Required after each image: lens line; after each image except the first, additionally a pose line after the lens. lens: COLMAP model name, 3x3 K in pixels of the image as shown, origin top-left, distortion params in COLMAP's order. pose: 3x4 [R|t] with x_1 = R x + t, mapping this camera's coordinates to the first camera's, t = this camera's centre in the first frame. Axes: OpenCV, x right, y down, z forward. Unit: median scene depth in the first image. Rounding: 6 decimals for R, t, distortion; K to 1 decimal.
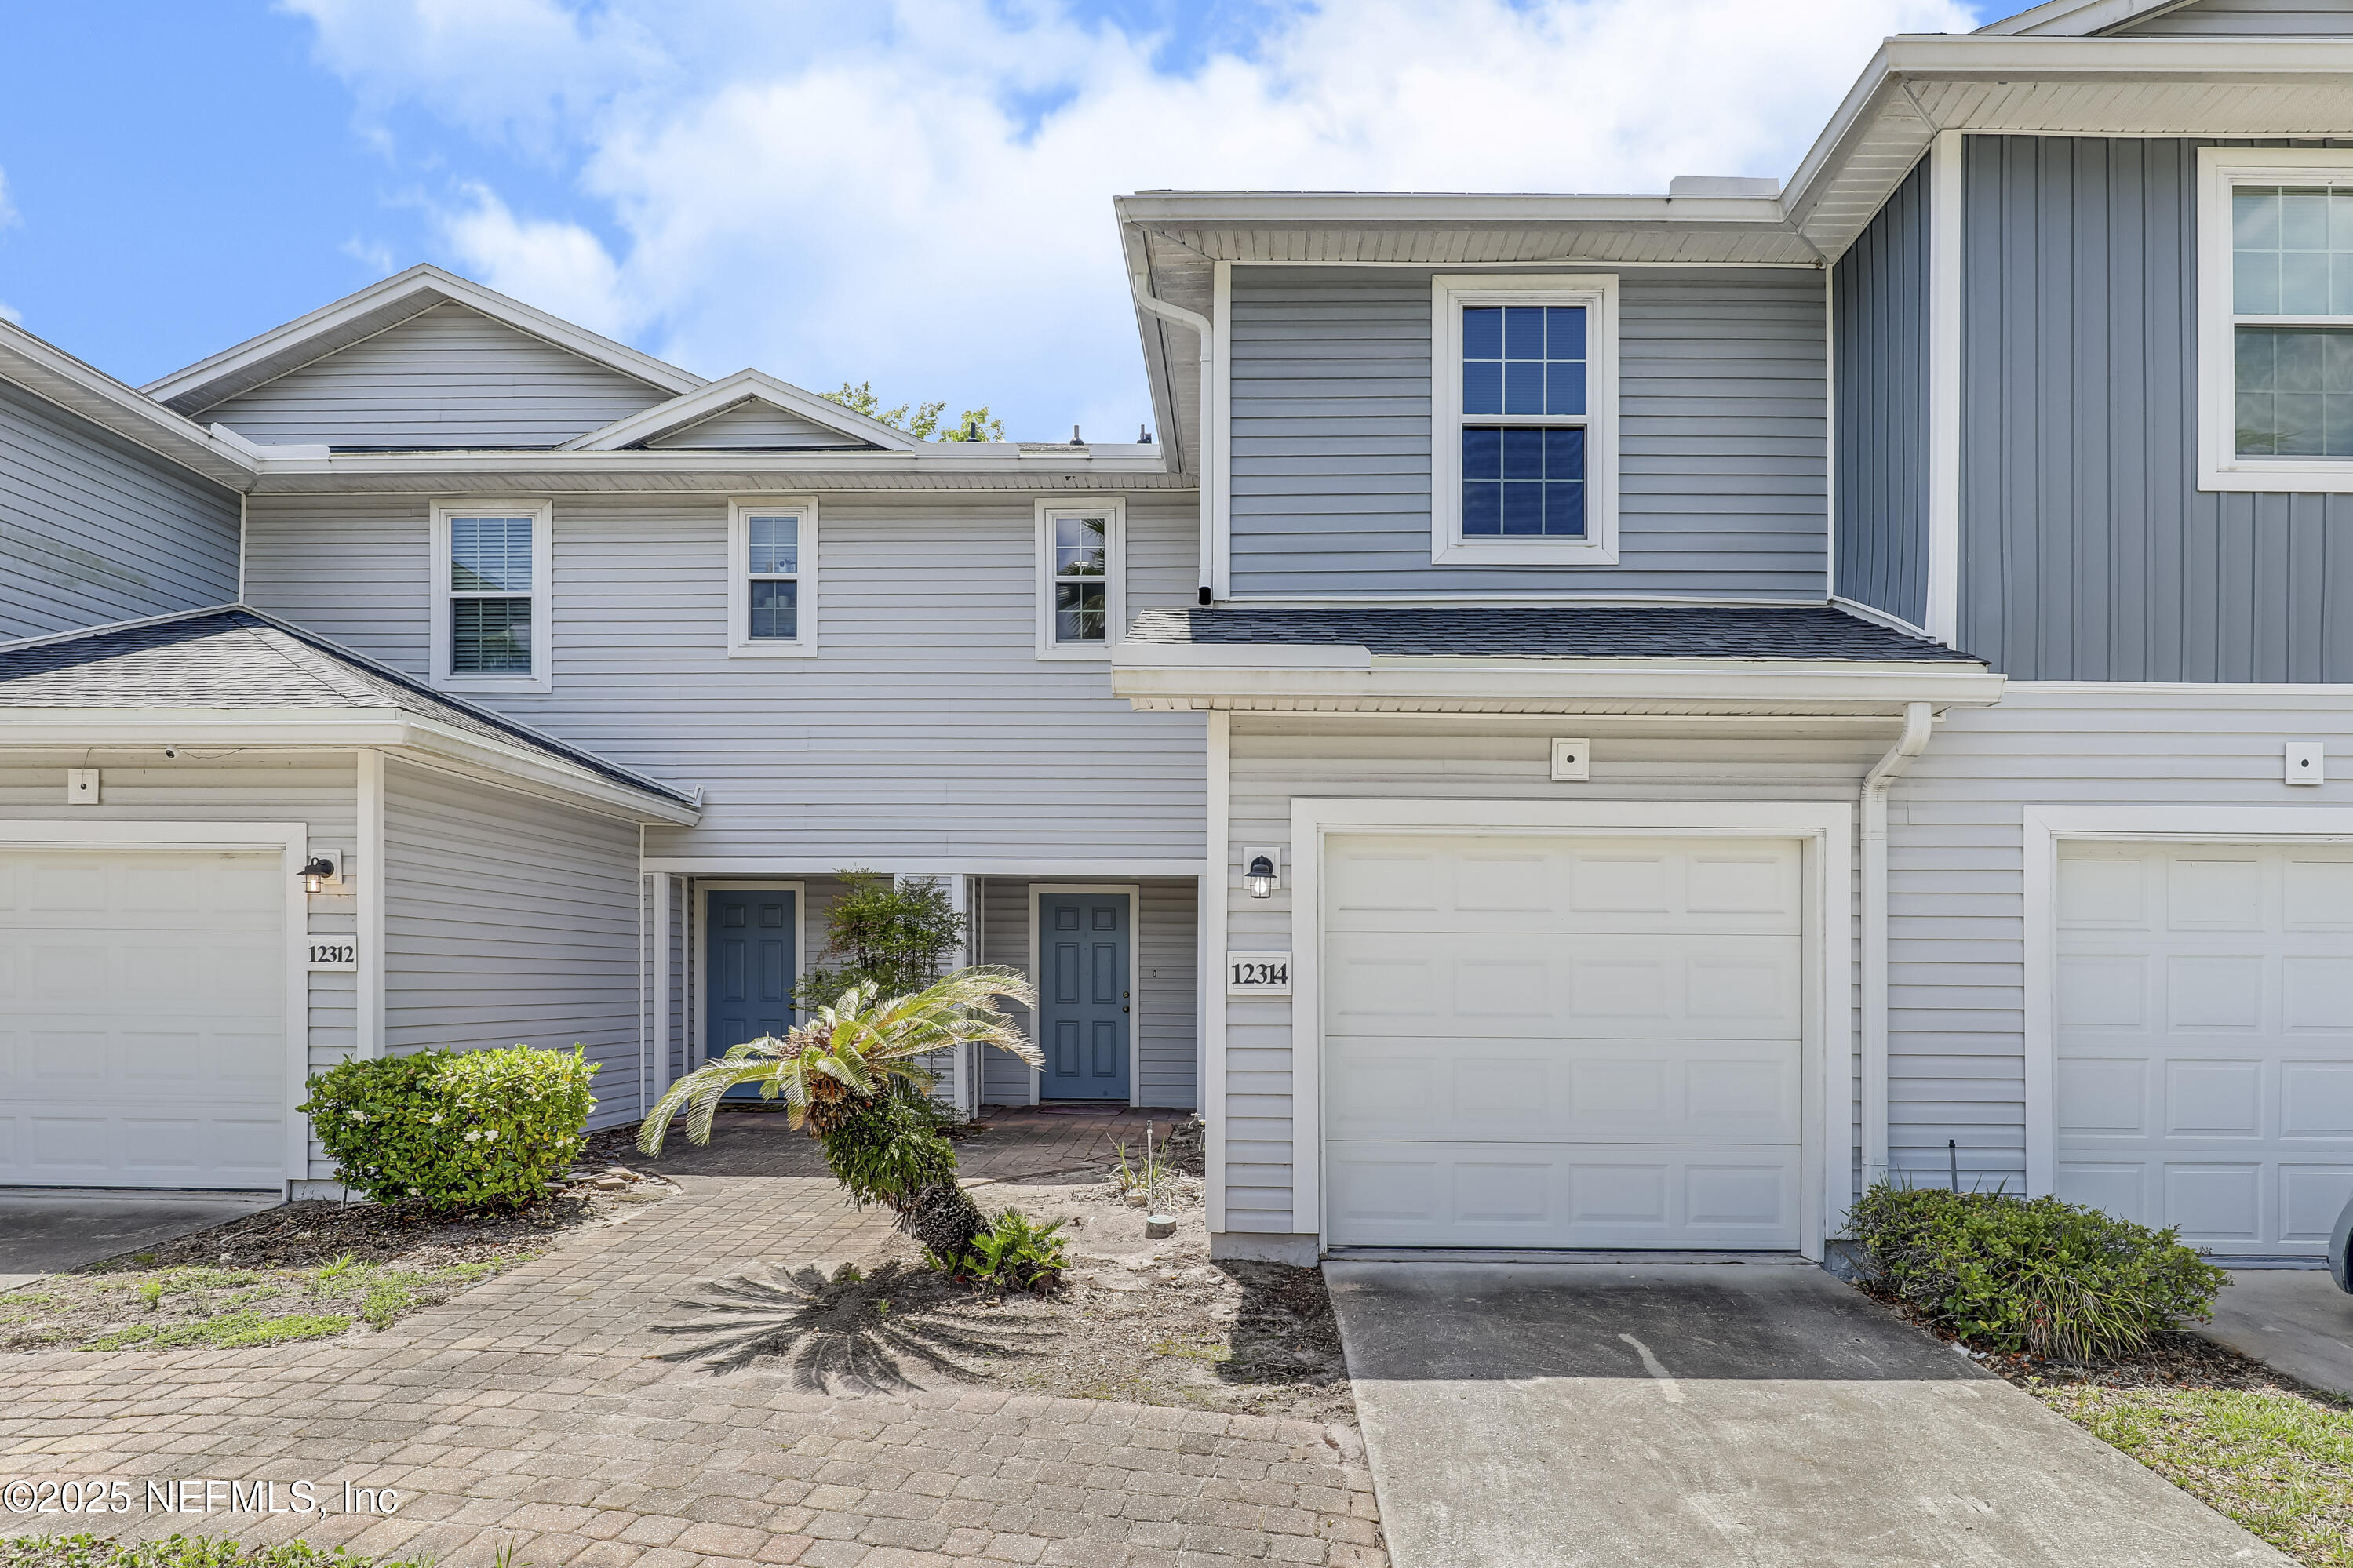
lens RADIAL K [[1347.9, 0, 1234.5], [0, 1347.9, 1009.4], [0, 0, 1]] dist [-0.023406, -0.000206]
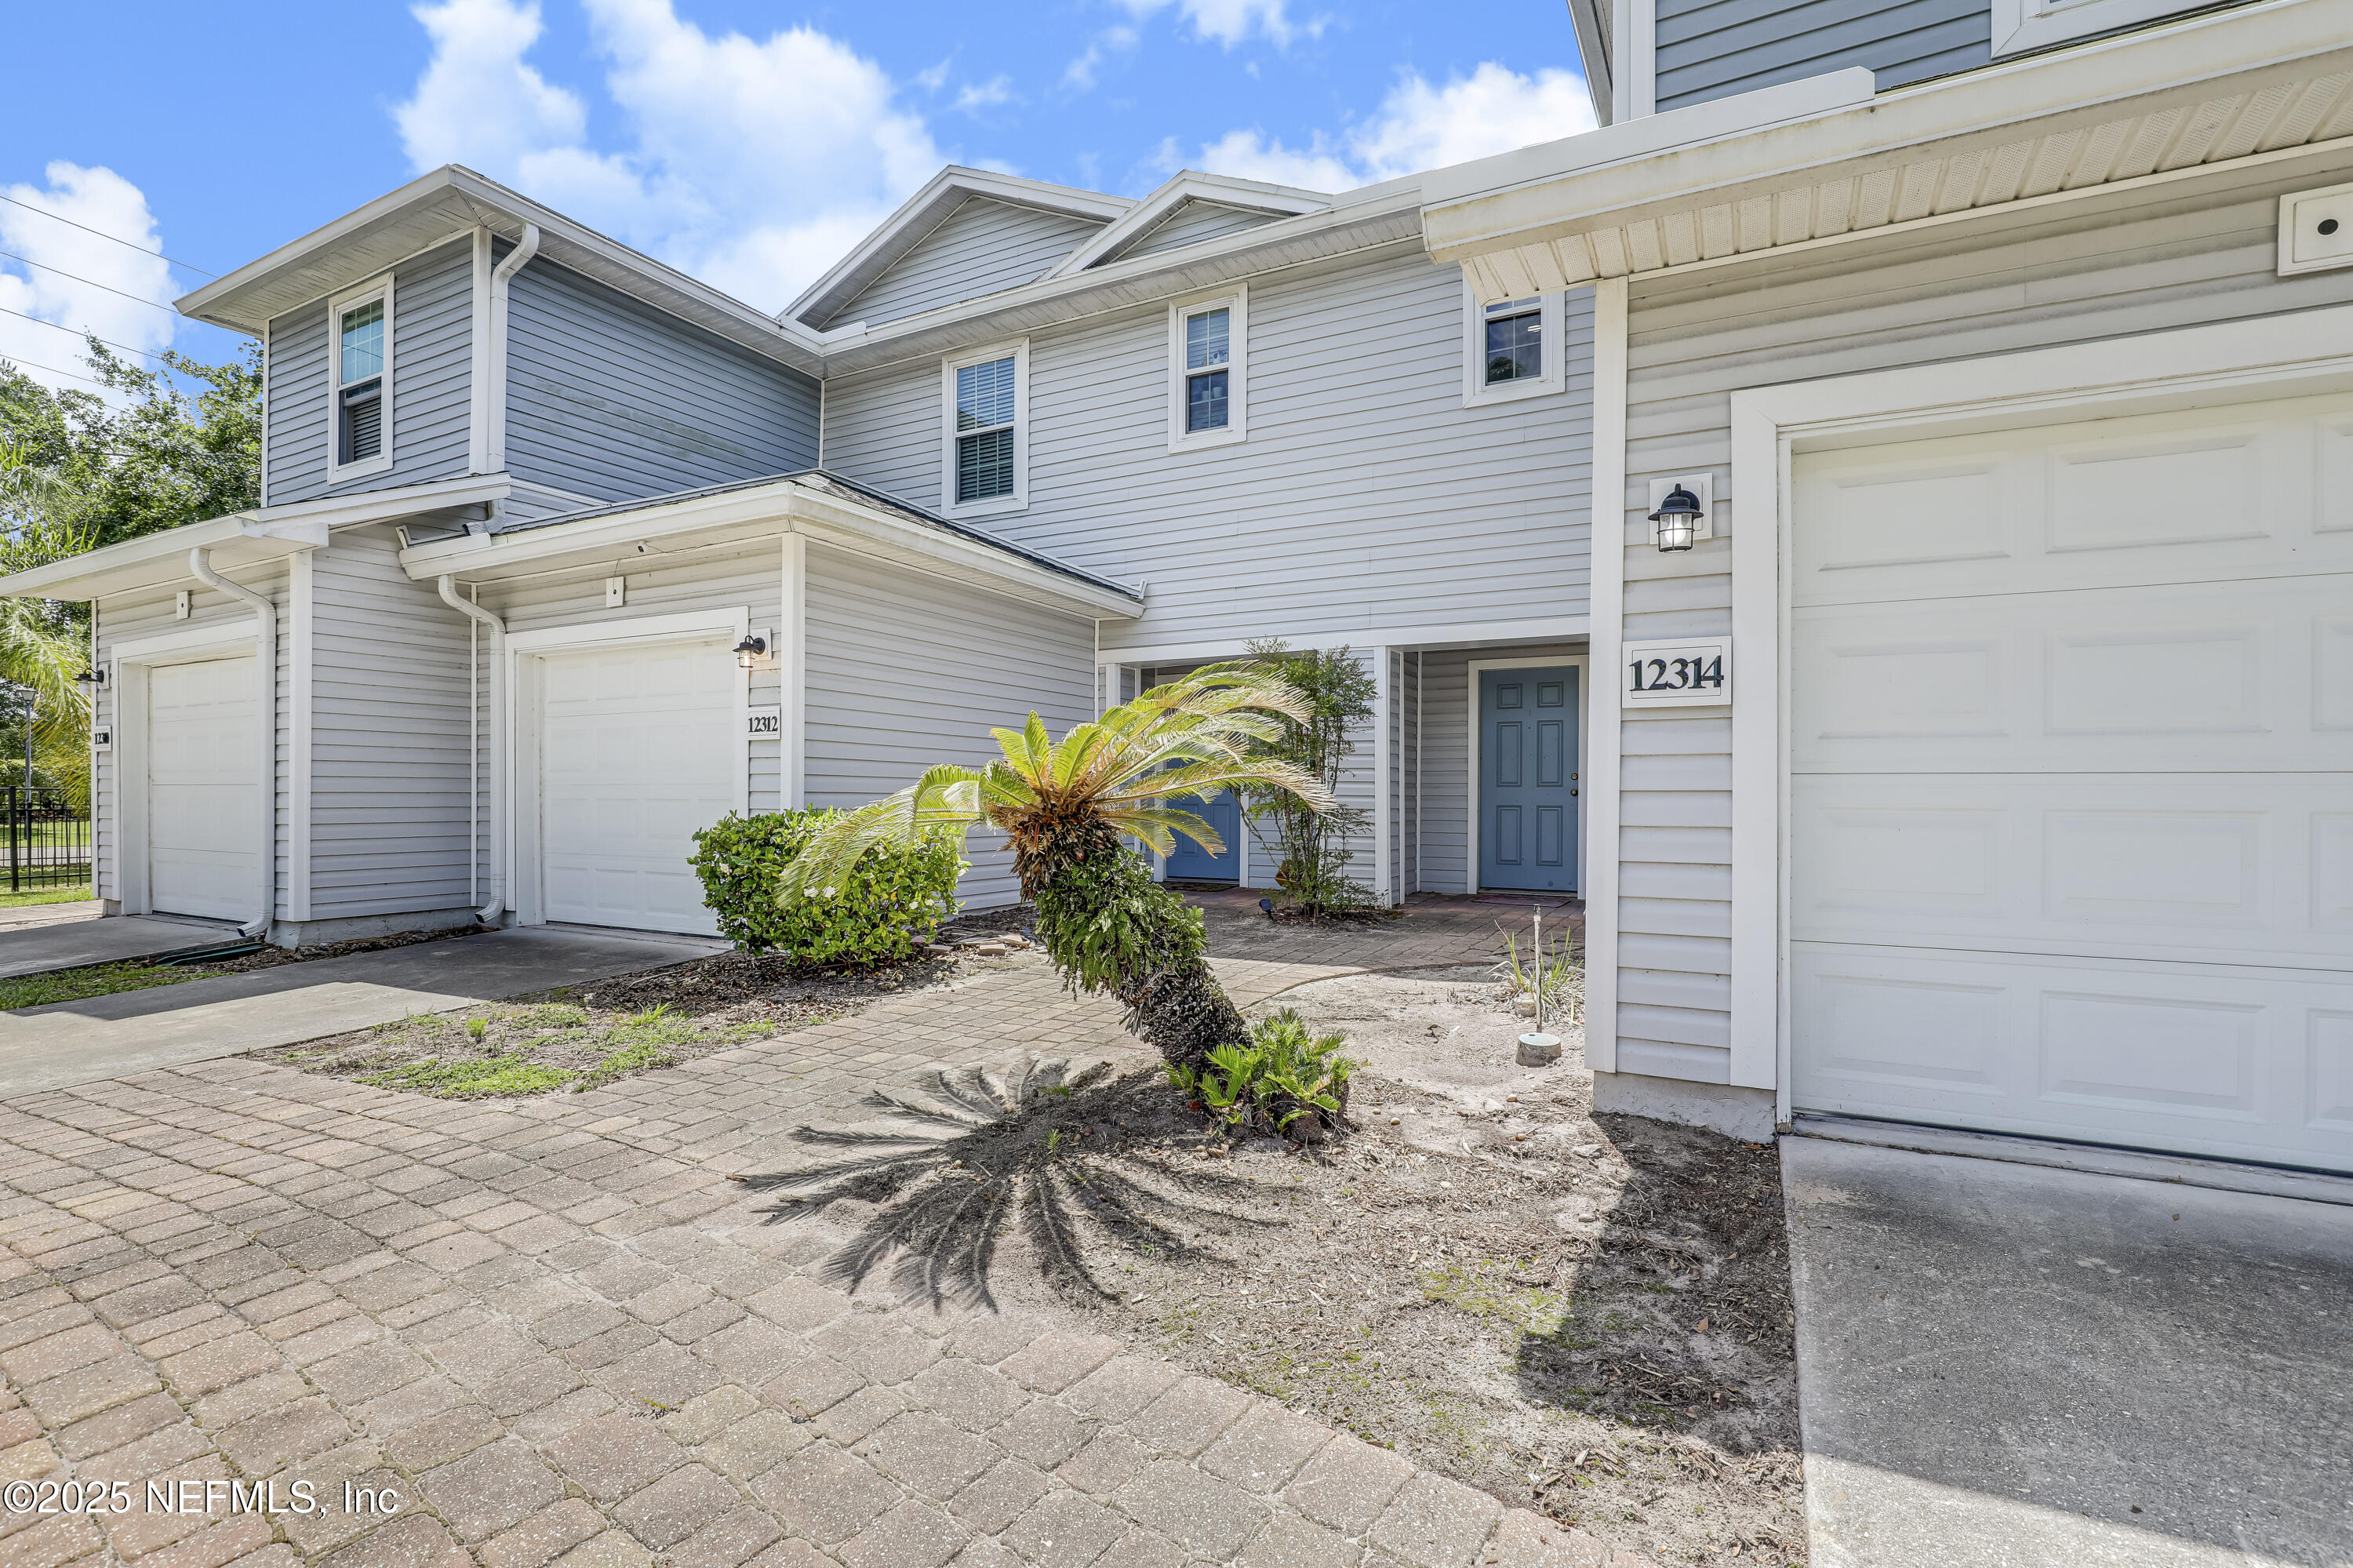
lens RADIAL K [[1112.1, 0, 1183.0], [0, 1112.1, 829.7], [0, 0, 1]] dist [-0.026445, 0.007169]
pose [[0.891159, 0.008001, -0.453620, 0.045560], [-0.006130, 0.999966, 0.005595, 0.042815], [0.453649, -0.002205, 0.891178, 0.397288]]
